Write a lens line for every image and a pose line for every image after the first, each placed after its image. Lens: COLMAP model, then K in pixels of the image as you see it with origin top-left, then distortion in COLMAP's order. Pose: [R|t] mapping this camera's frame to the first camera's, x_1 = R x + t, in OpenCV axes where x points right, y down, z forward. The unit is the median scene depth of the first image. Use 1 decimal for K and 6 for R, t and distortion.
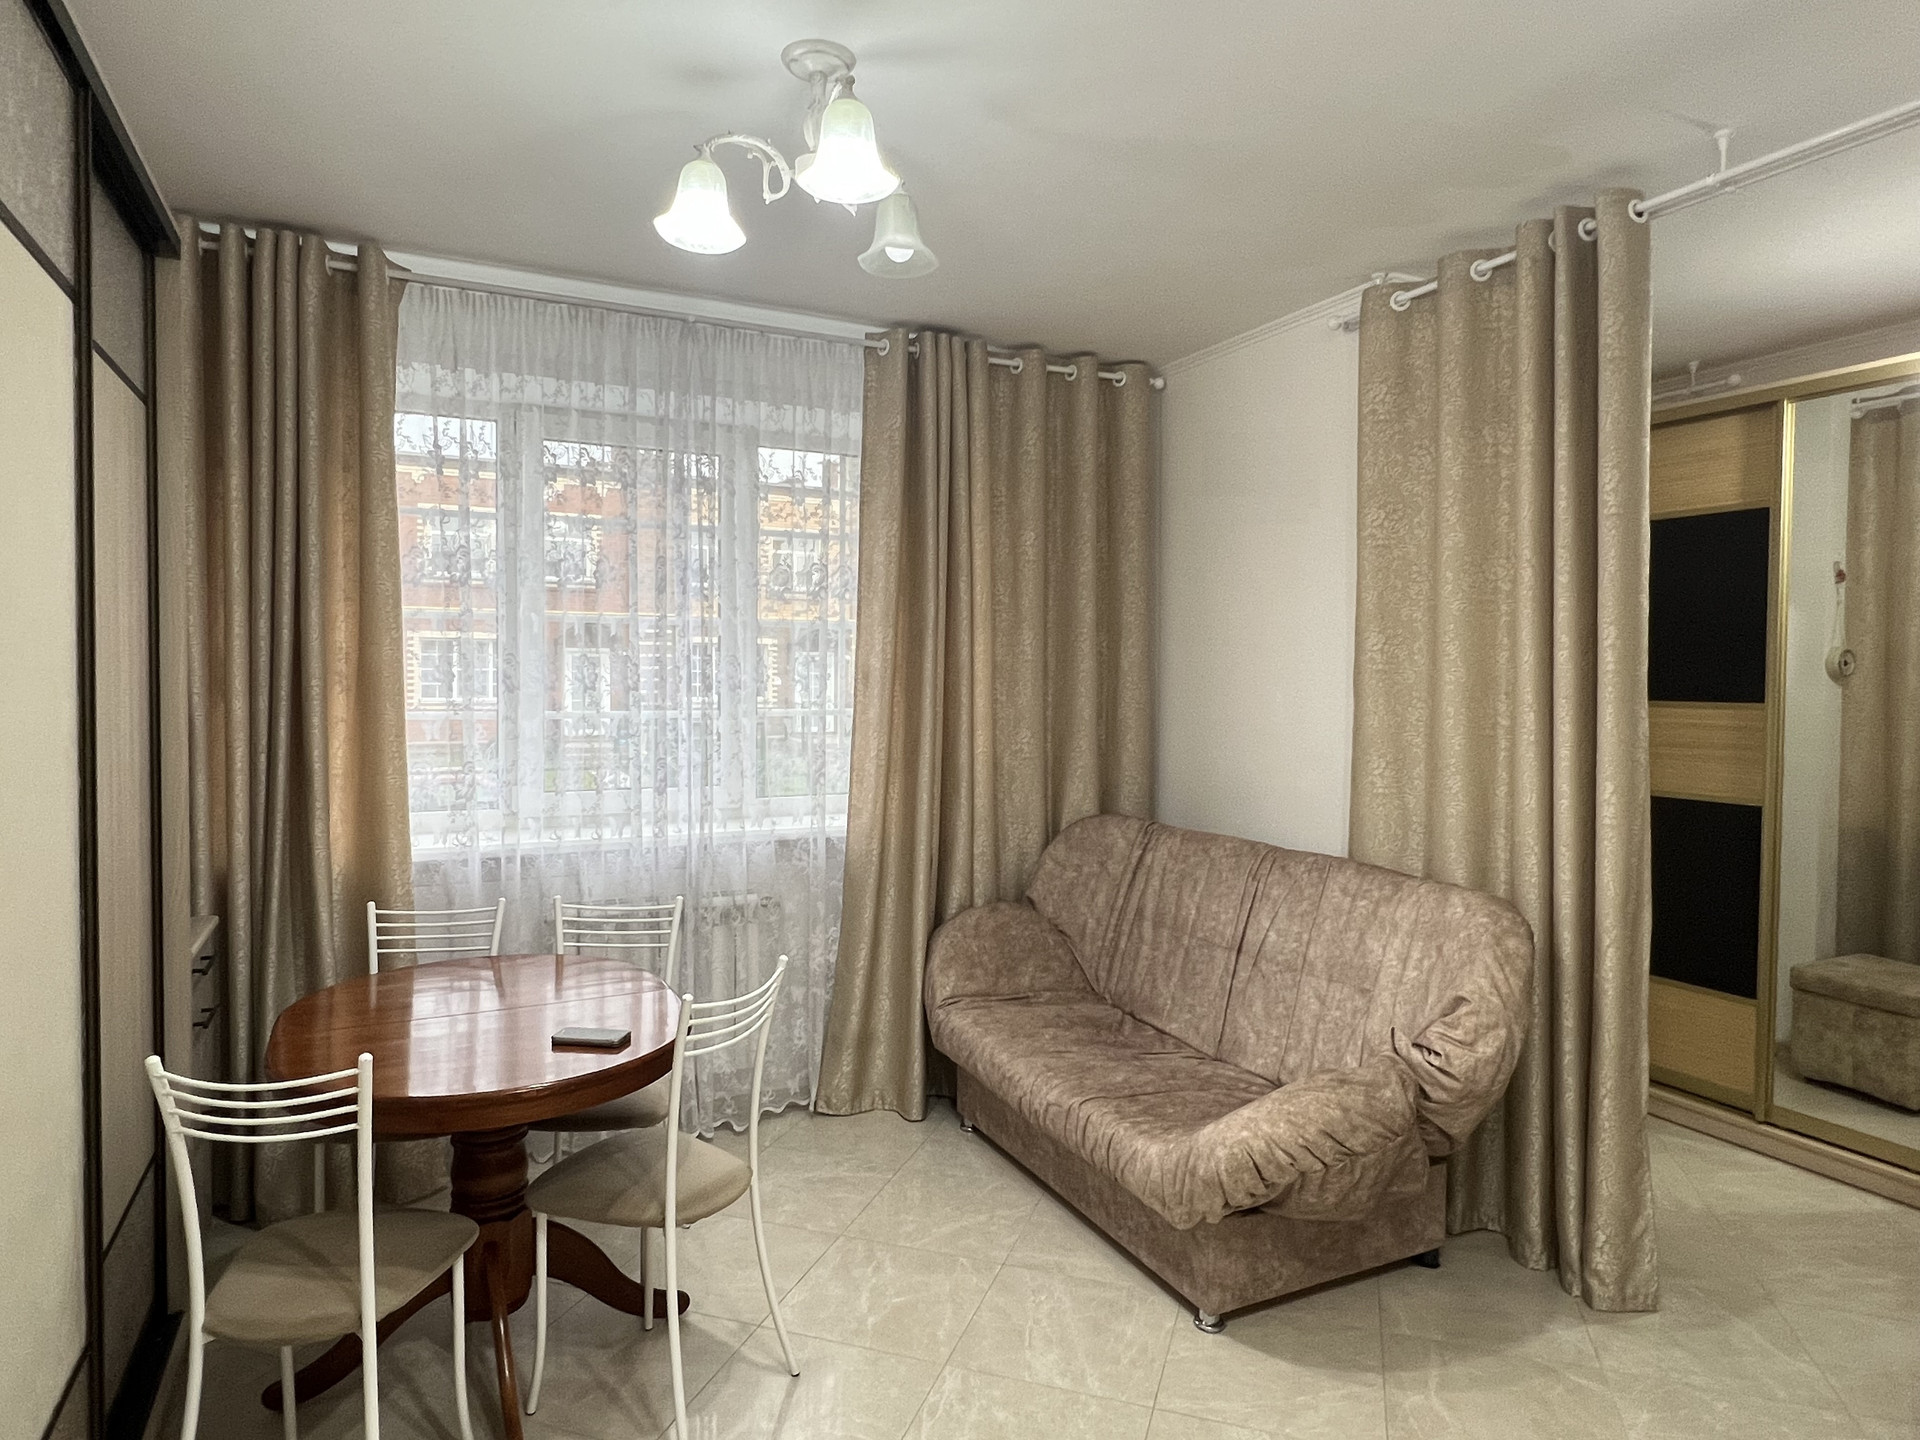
lens RADIAL K [[1154.5, 0, 955.4], [0, 1154.5, 708.3], [0, 0, 1]] dist [0.001010, 0.001392]
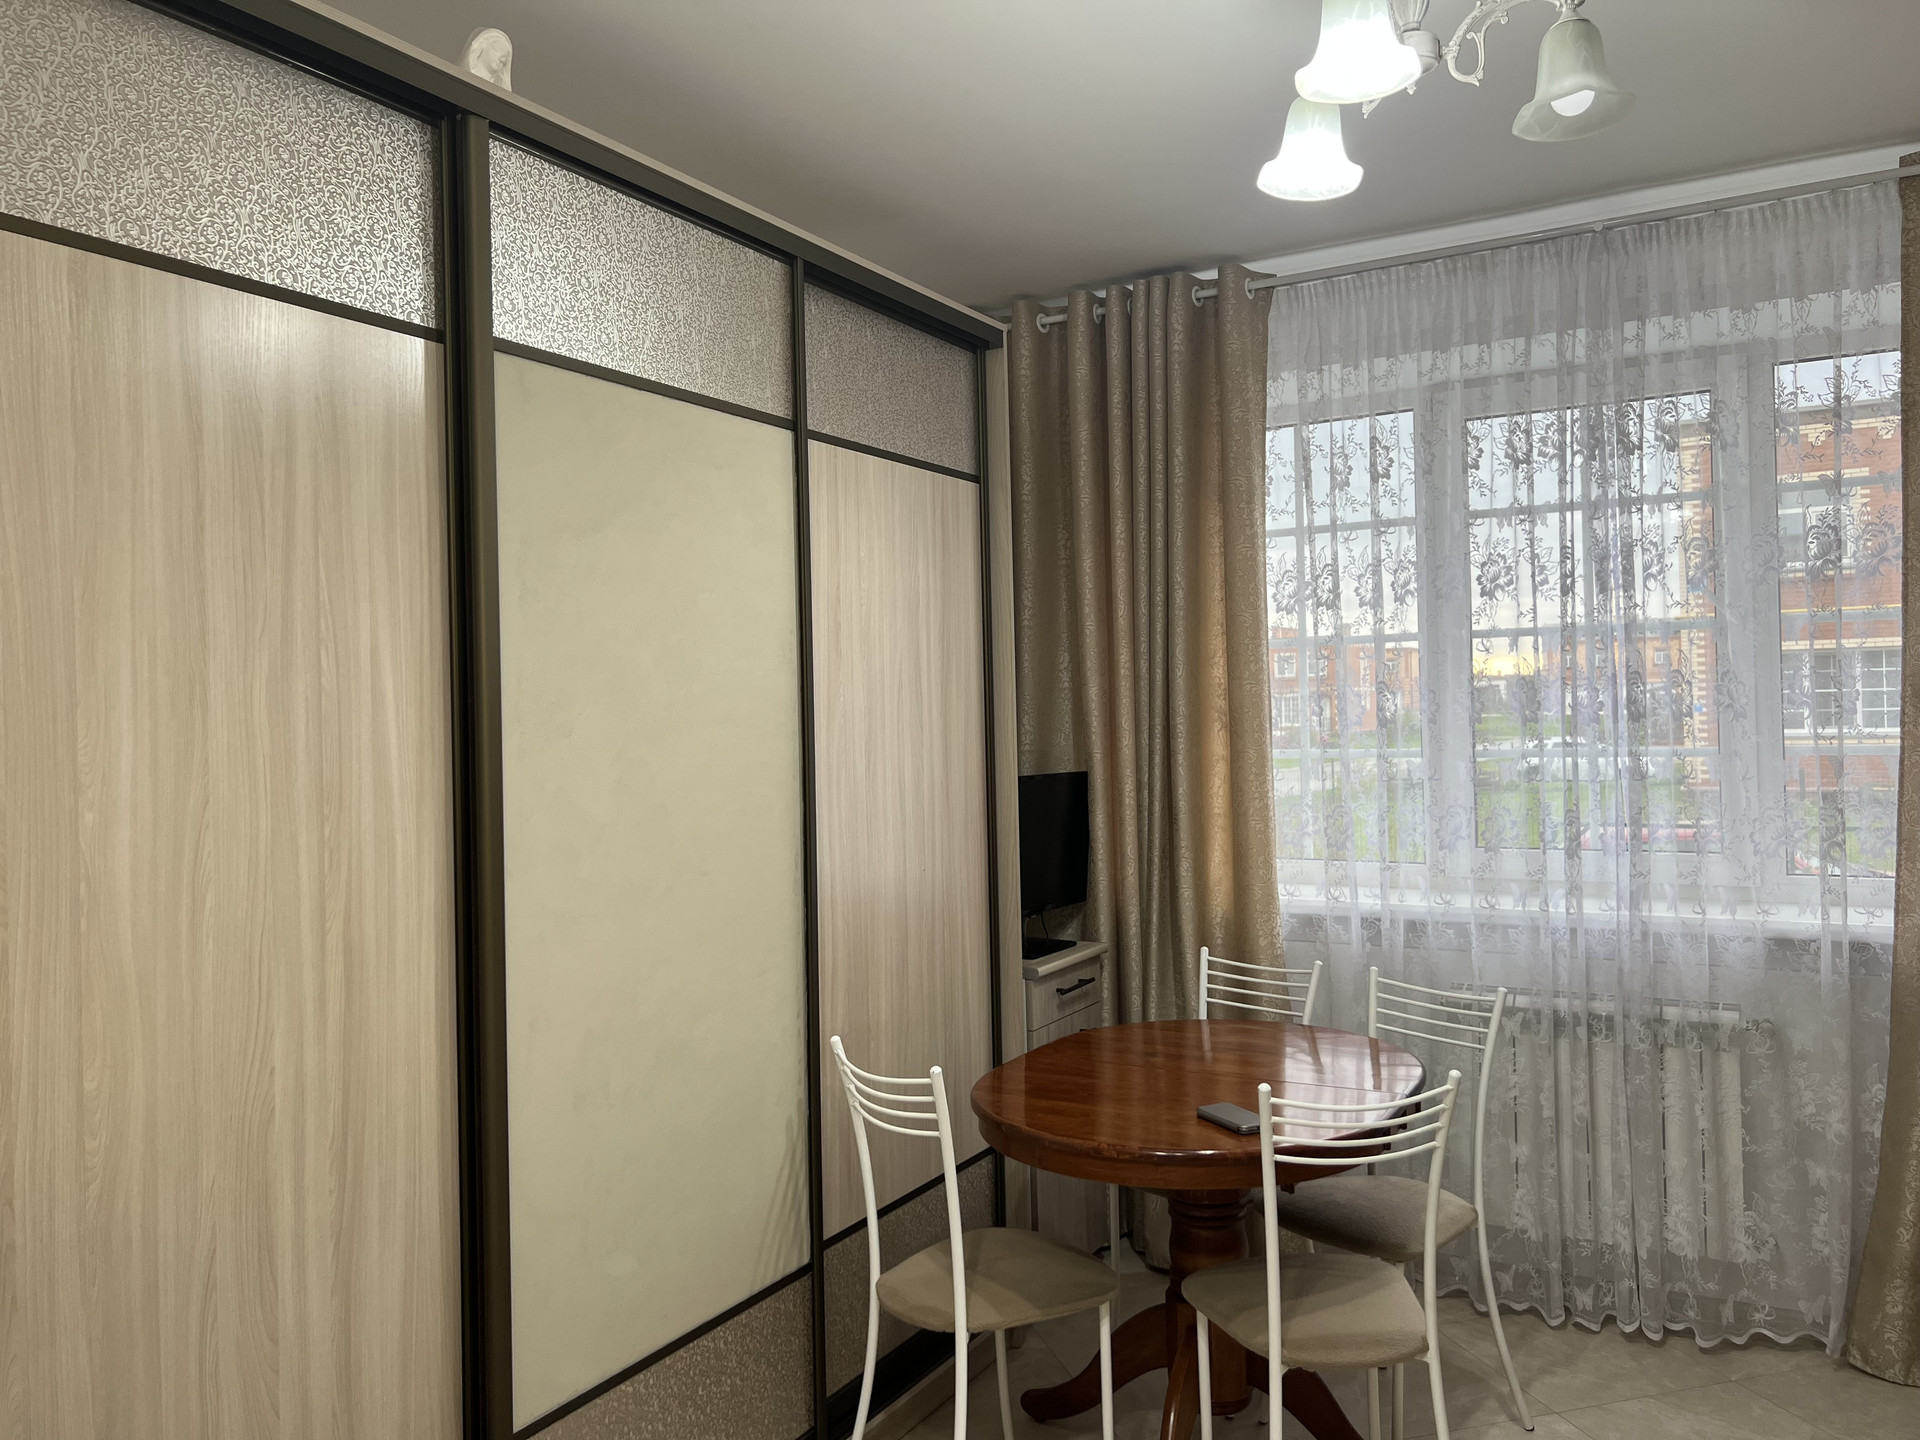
lens RADIAL K [[1441.0, 0, 965.7], [0, 1441.0, 705.2], [0, 0, 1]] dist [0.076964, -0.089783]
pose [[0.562303, -0.026226, -0.826515, 0.332615], [0.004111, 0.999573, -0.028920, 0.000122], [0.826921, 0.012864, 0.562171, 0.134089]]
